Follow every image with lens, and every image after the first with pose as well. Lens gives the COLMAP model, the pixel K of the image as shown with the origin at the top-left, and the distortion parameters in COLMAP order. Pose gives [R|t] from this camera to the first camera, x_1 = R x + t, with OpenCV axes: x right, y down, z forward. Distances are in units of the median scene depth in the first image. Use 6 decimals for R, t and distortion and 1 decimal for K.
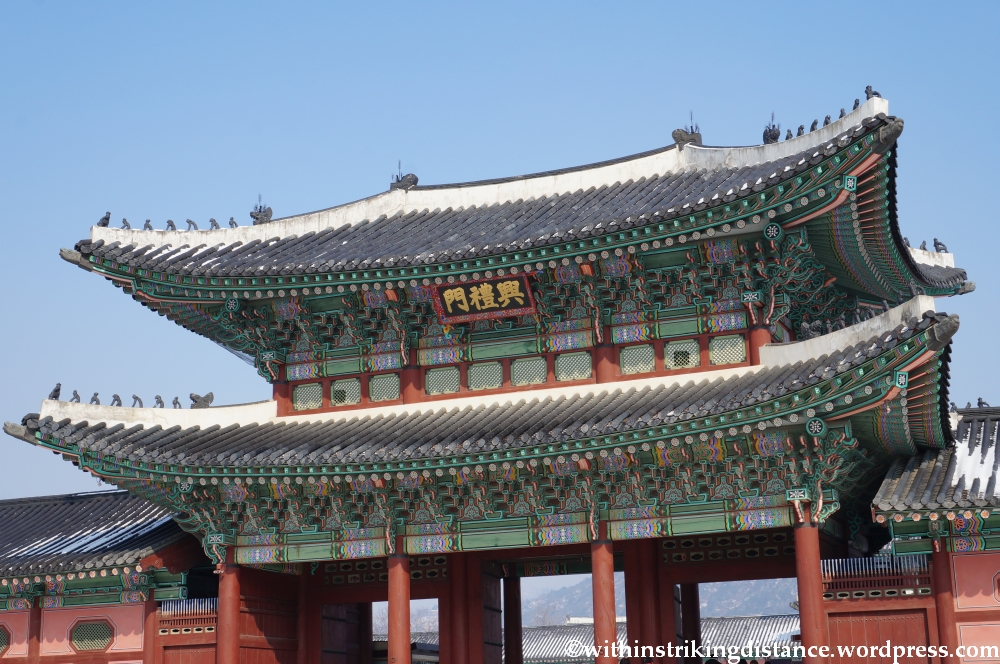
lens RADIAL K [[1558.8, 0, 498.6], [0, 1558.8, 329.1], [0, 0, 1]] dist [0.038116, 0.000000]
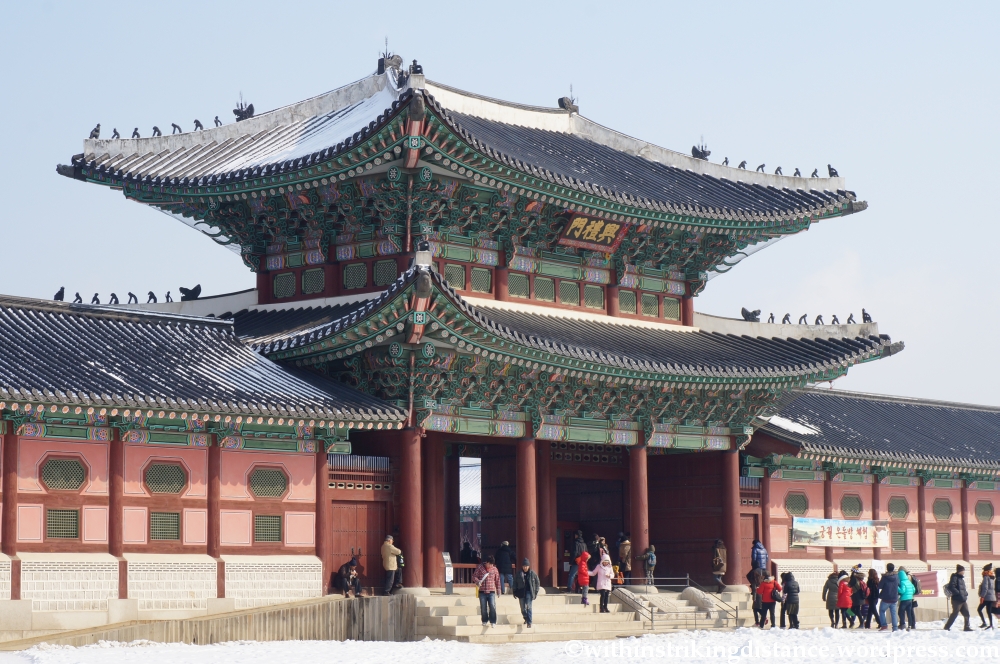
lens RADIAL K [[2313.2, 0, 500.8], [0, 2313.2, 334.2], [0, 0, 1]] dist [0.002232, 0.000000]
pose [[0.330079, 0.129235, 0.935065, -1.543507], [-0.223304, 0.973158, -0.055673, 0.157071], [-0.917160, -0.190427, 0.350078, 0.406821]]
